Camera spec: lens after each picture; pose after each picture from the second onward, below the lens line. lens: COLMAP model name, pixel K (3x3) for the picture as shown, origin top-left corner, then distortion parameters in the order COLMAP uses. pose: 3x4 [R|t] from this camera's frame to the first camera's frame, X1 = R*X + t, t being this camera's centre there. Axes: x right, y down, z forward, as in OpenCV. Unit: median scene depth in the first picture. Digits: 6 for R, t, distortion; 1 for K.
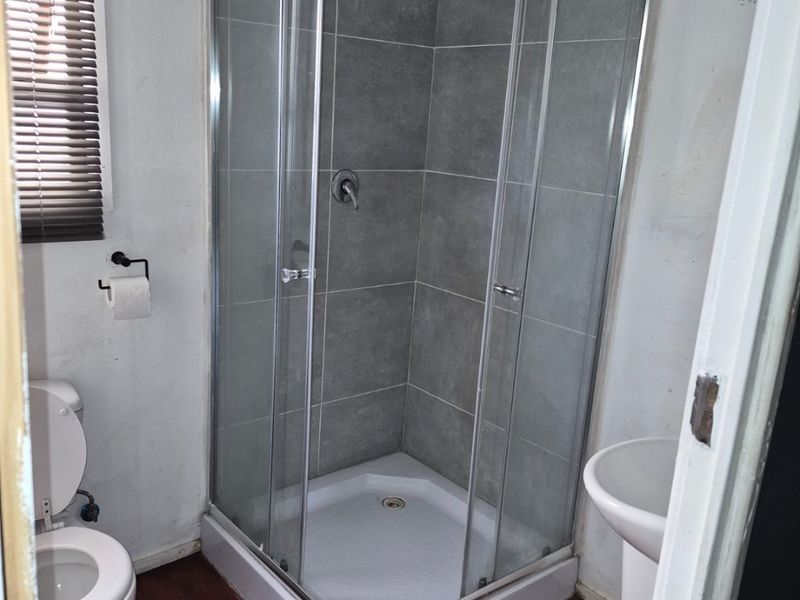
lens RADIAL K [[737.4, 0, 404.4], [0, 737.4, 304.0], [0, 0, 1]] dist [0.142315, -0.239181]
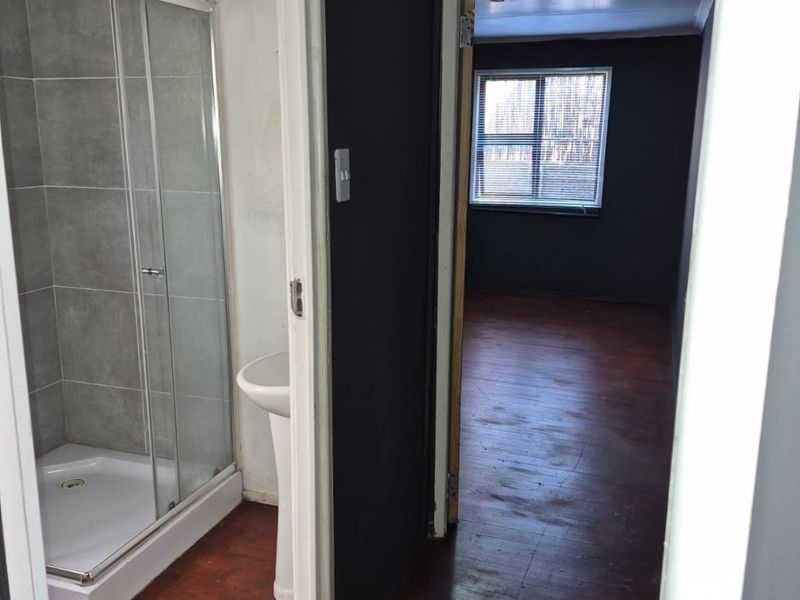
lens RADIAL K [[737.4, 0, 404.4], [0, 737.4, 304.0], [0, 0, 1]] dist [0.142315, -0.239181]
pose [[0.860209, -0.177830, 0.477929, -0.088510], [0.176153, 0.983154, 0.048765, 0.038684], [-0.478550, 0.042241, 0.877044, -0.274840]]
